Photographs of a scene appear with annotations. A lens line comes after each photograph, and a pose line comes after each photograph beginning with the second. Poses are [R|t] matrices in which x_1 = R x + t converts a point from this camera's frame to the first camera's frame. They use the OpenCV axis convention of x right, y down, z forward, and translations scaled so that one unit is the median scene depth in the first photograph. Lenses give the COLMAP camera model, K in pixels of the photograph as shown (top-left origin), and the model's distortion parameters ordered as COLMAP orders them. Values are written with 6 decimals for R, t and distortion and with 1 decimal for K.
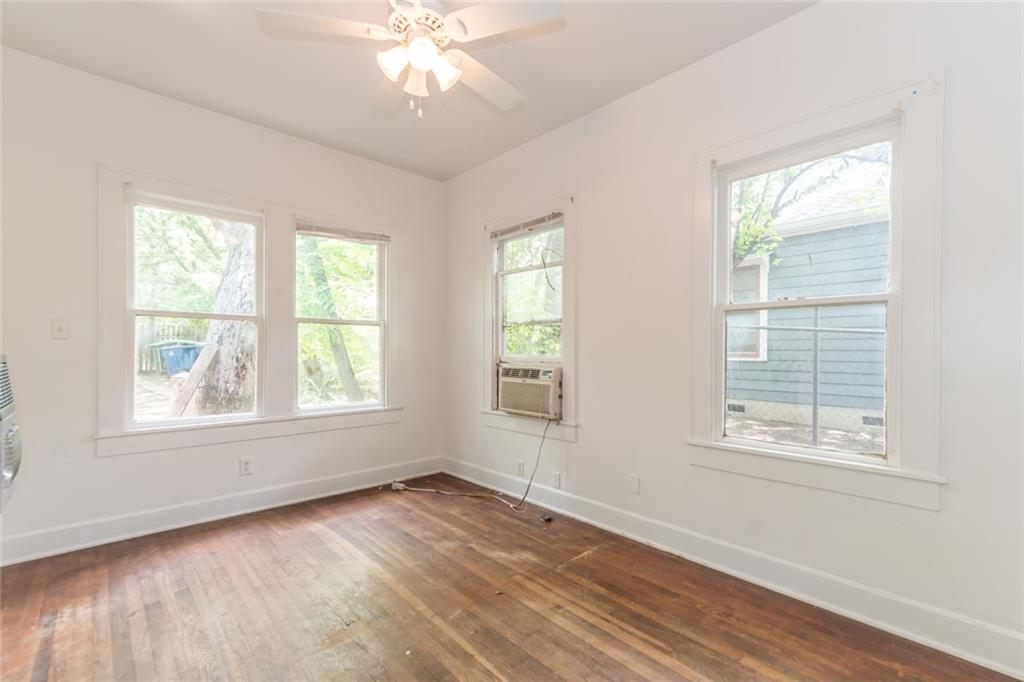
lens RADIAL K [[449.8, 0, 511.2], [0, 449.8, 352.4], [0, 0, 1]] dist [0.007614, 0.000057]
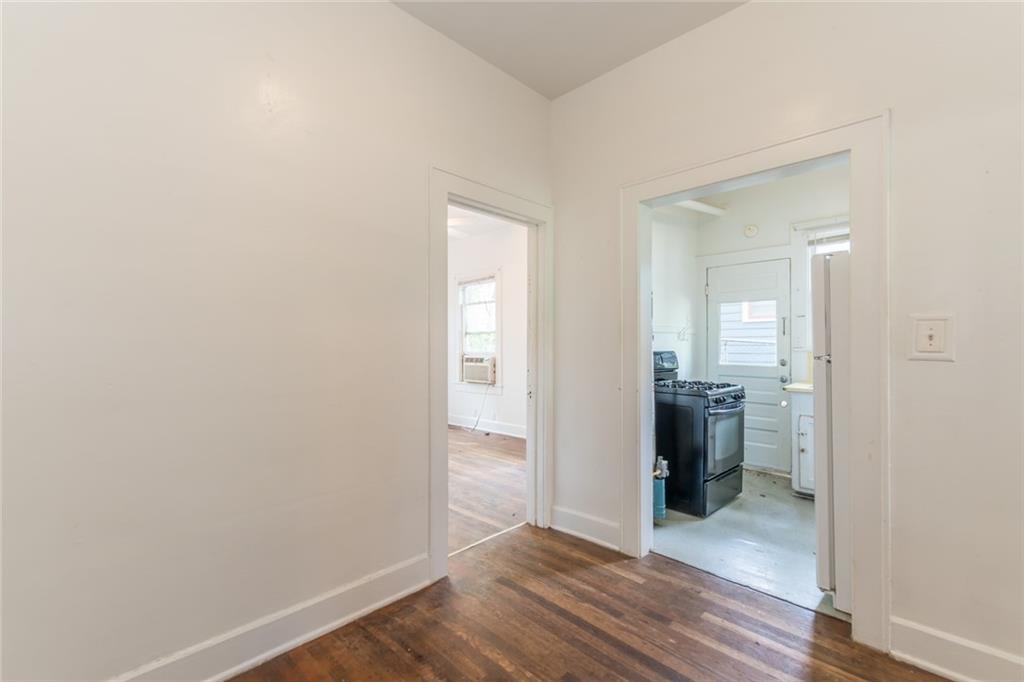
lens RADIAL K [[445.8, 0, 509.4], [0, 445.8, 346.7], [0, 0, 1]] dist [0.002908, -0.000011]
pose [[0.998850, -0.006571, 0.047489, 0.086261], [0.006585, 0.999978, -0.000146, -0.008770], [-0.047487, 0.000459, 0.998872, -0.925794]]
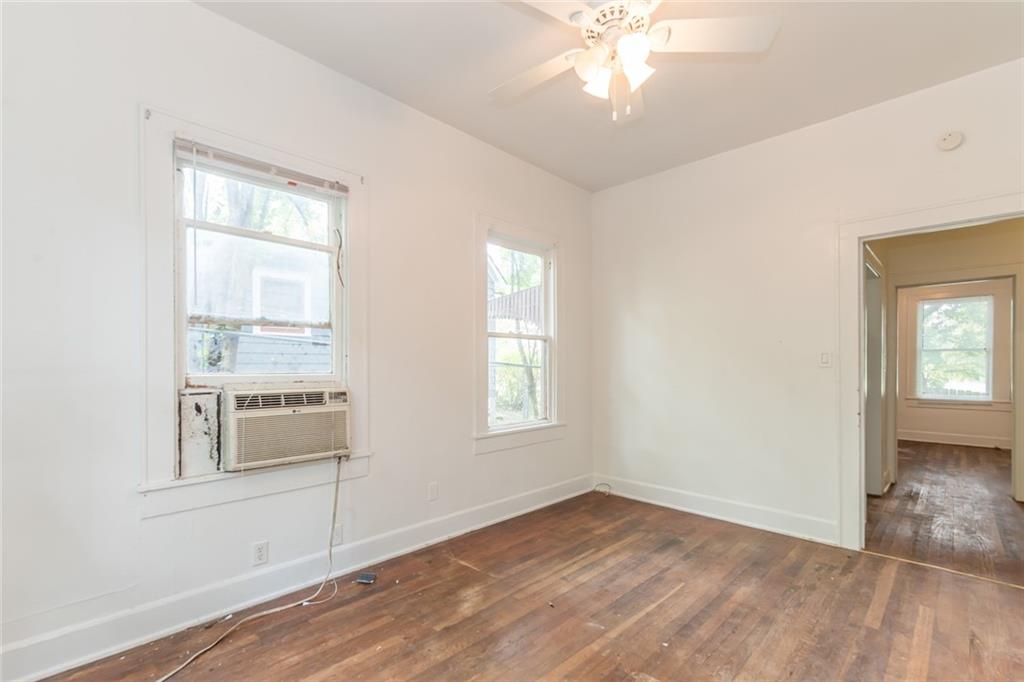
lens RADIAL K [[454.1, 0, 508.6], [0, 454.1, 367.3], [0, 0, 1]] dist [0.001498, 0.000306]
pose [[-0.044059, -0.009476, 0.998984, -0.707251], [0.002950, 0.999949, 0.009615, -0.006784], [-0.999025, 0.003370, -0.044028, 0.775868]]
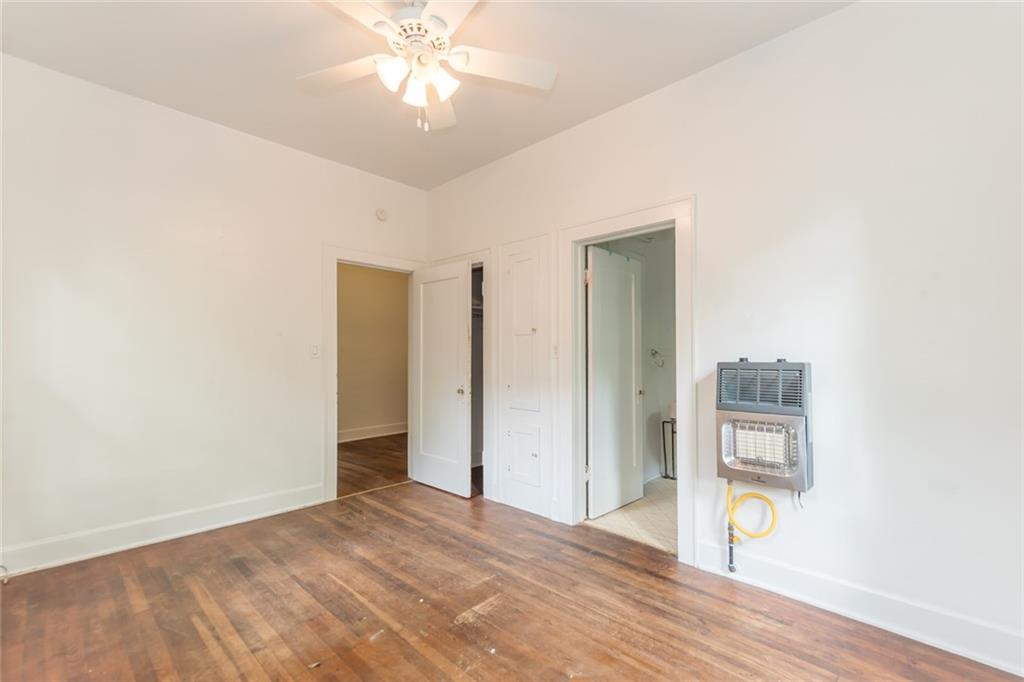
lens RADIAL K [[445.8, 0, 509.4], [0, 445.8, 346.7], [0, 0, 1]] dist [0.002908, -0.000011]
pose [[-0.998416, -0.005696, -0.055976, -0.216749], [-0.004543, 0.999775, -0.020715, -0.004583], [0.056081, -0.020428, -0.998217, 1.229963]]
